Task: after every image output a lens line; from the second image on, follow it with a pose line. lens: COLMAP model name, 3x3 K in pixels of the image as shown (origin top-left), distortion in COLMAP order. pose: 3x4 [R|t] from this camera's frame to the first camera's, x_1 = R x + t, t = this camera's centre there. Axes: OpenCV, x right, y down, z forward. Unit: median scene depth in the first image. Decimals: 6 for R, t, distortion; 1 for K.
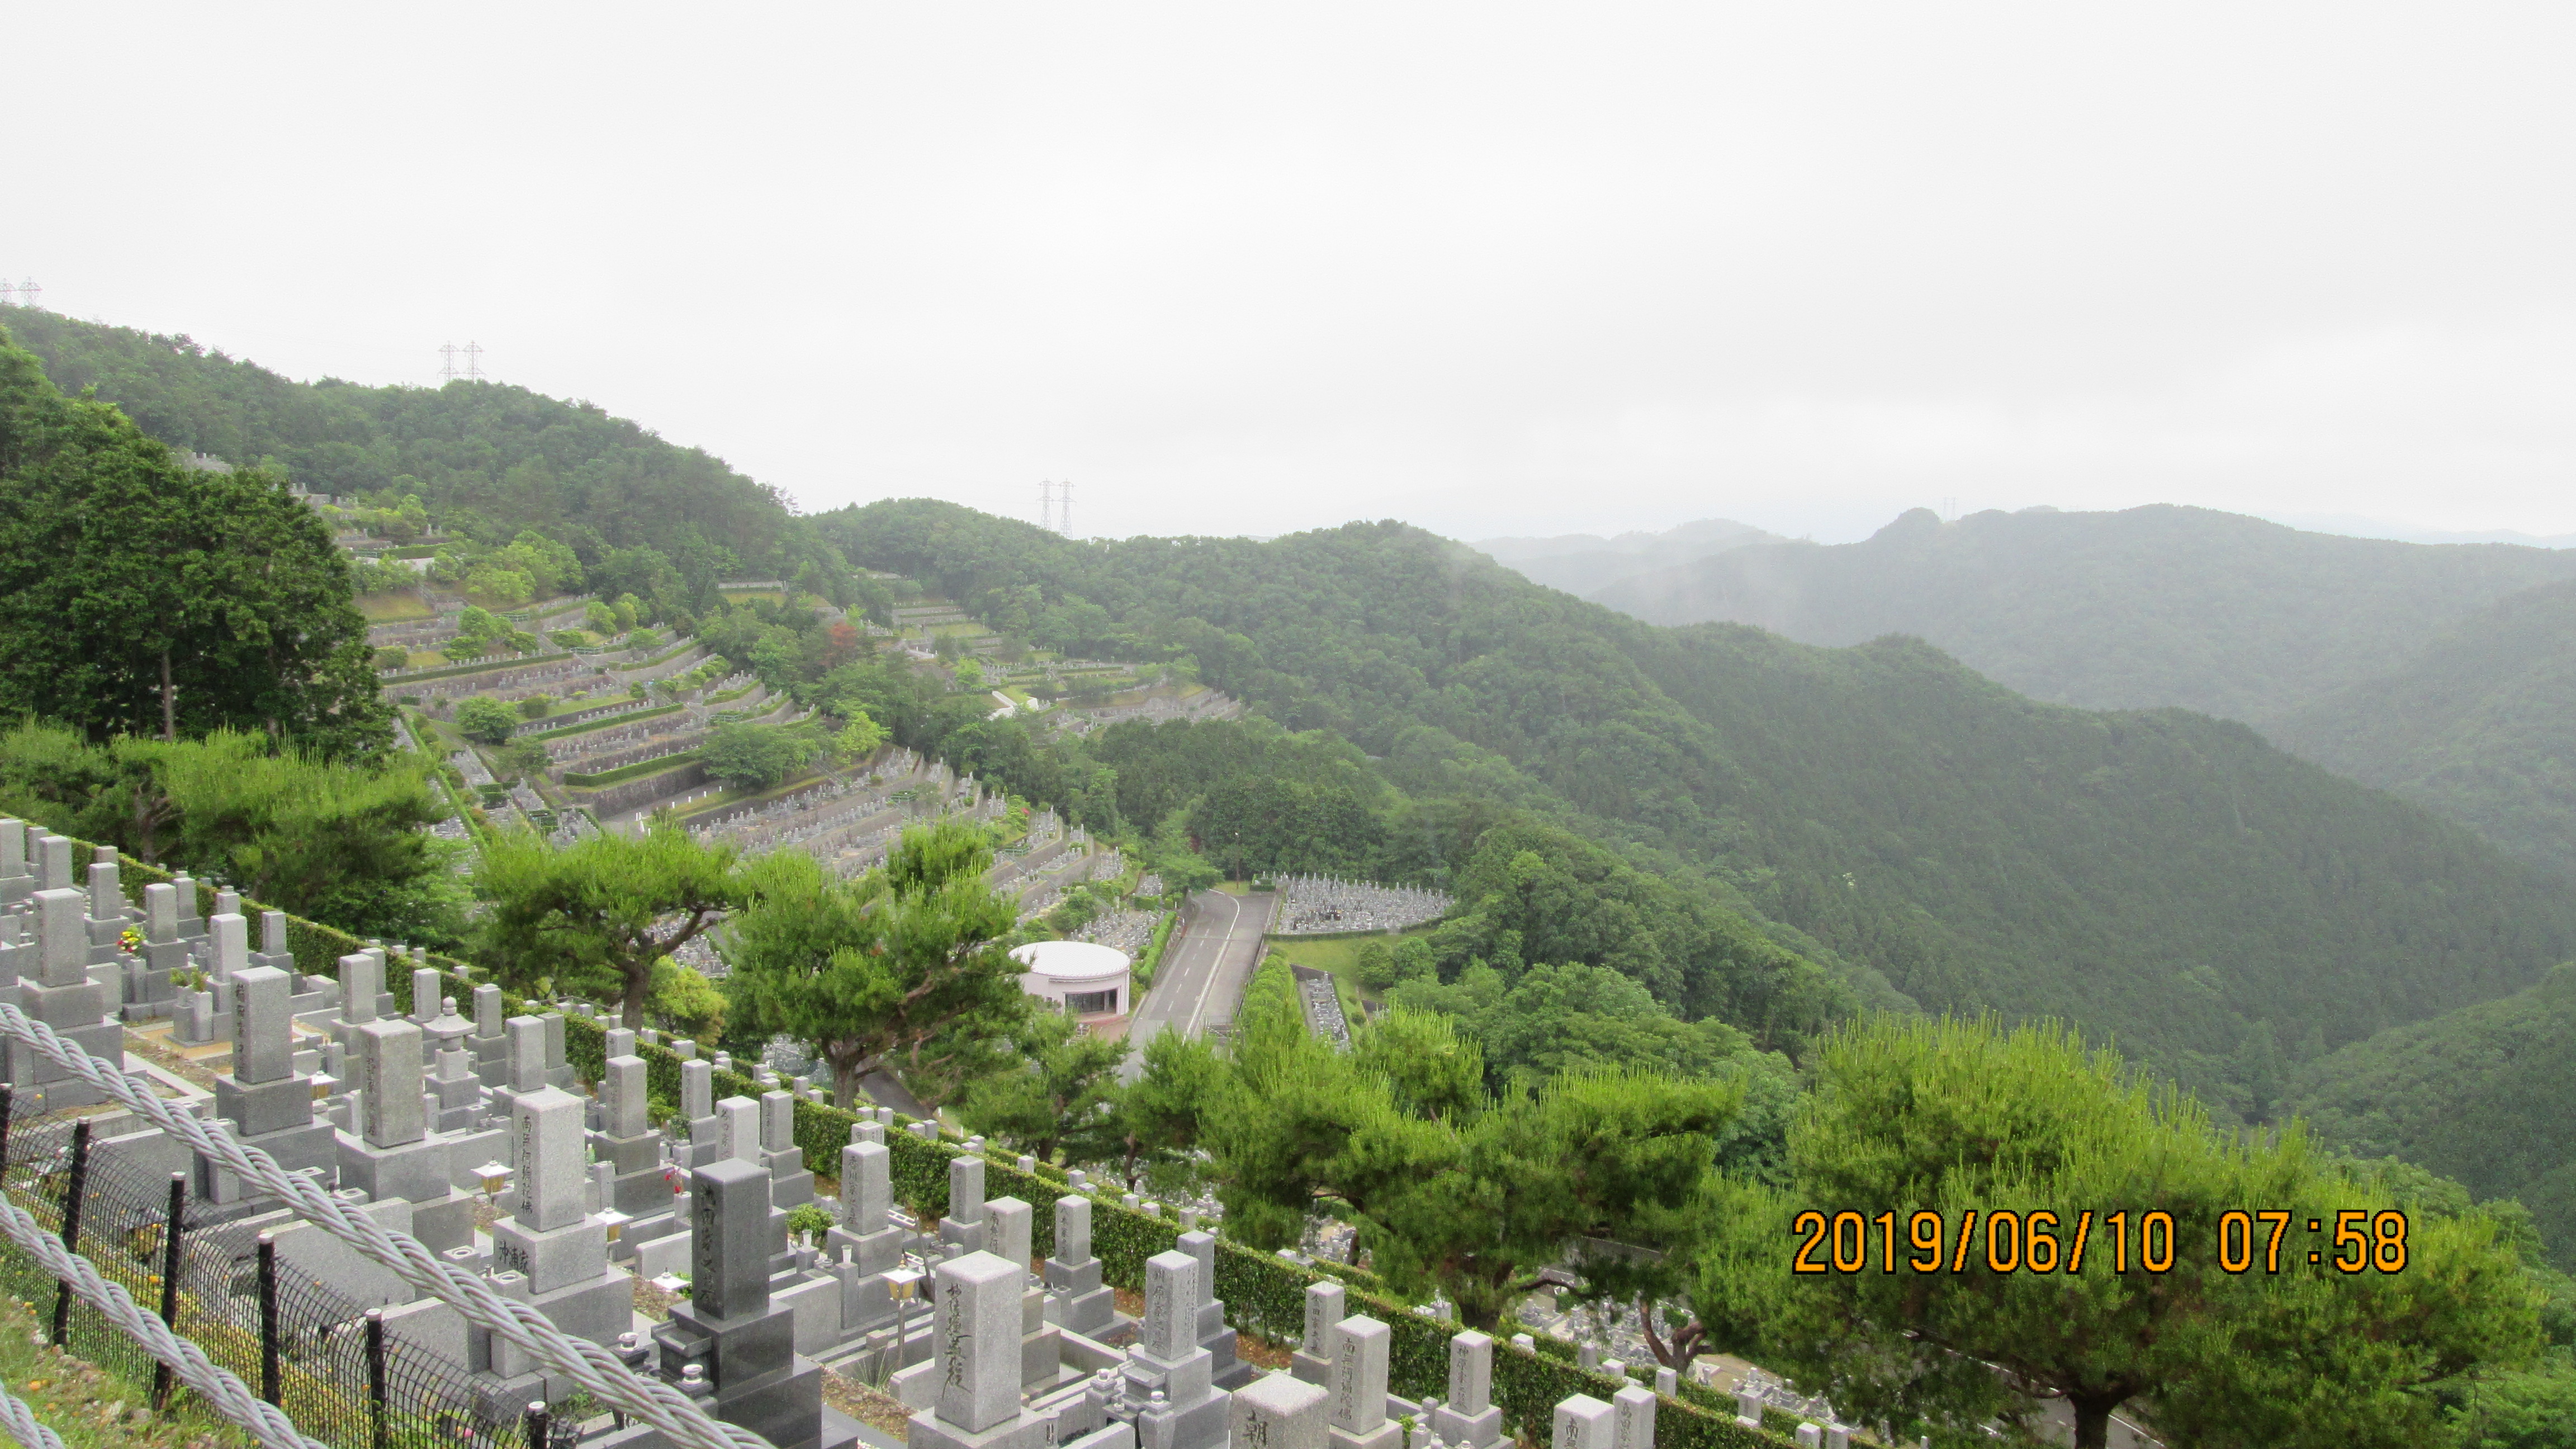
lens RADIAL K [[2257.5, 0, 1288.0], [0, 2257.5, 724.5], [0, 0, 1]] dist [-0.013846, 0.005679]
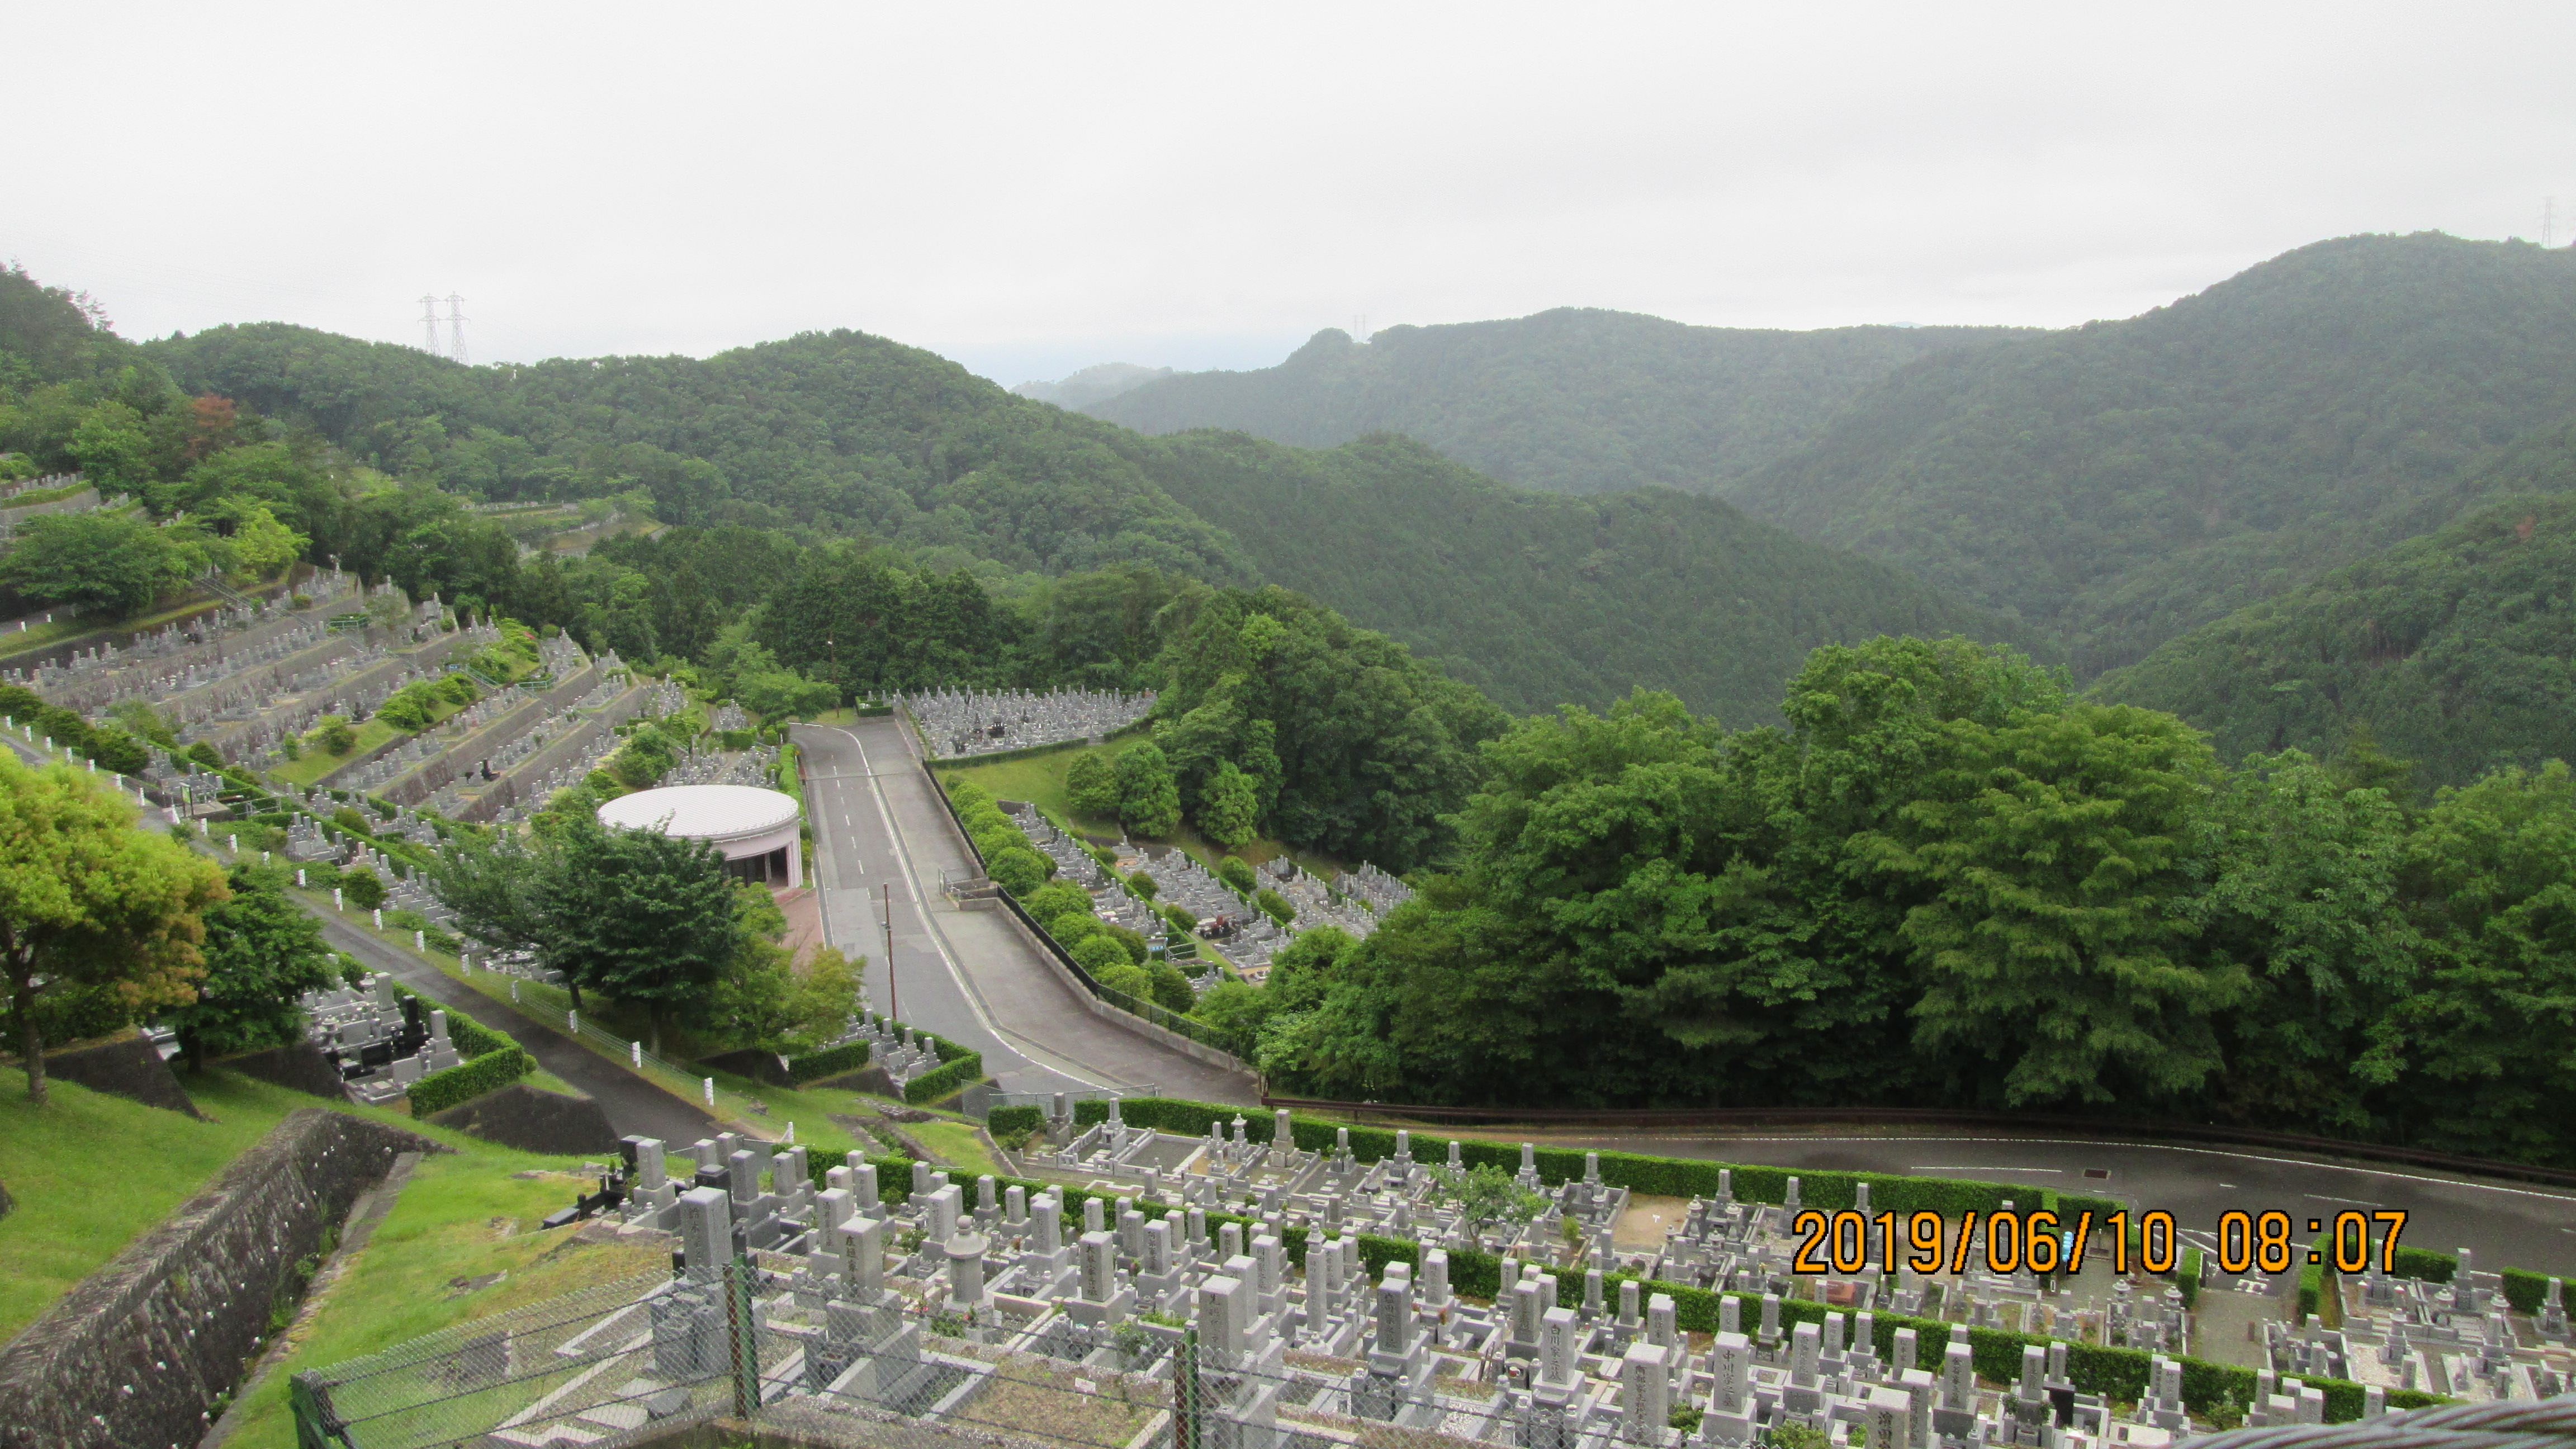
lens RADIAL K [[2222.7, 0, 1288.0], [0, 2222.7, 724.5], [0, 0, 1]] dist [-0.031627, 0.017292]
pose [[0.958226, -0.105496, 0.265844, -0.072477], [0.090329, 0.993541, 0.068683, 0.037832], [-0.271373, -0.041800, 0.961566, 0.261924]]
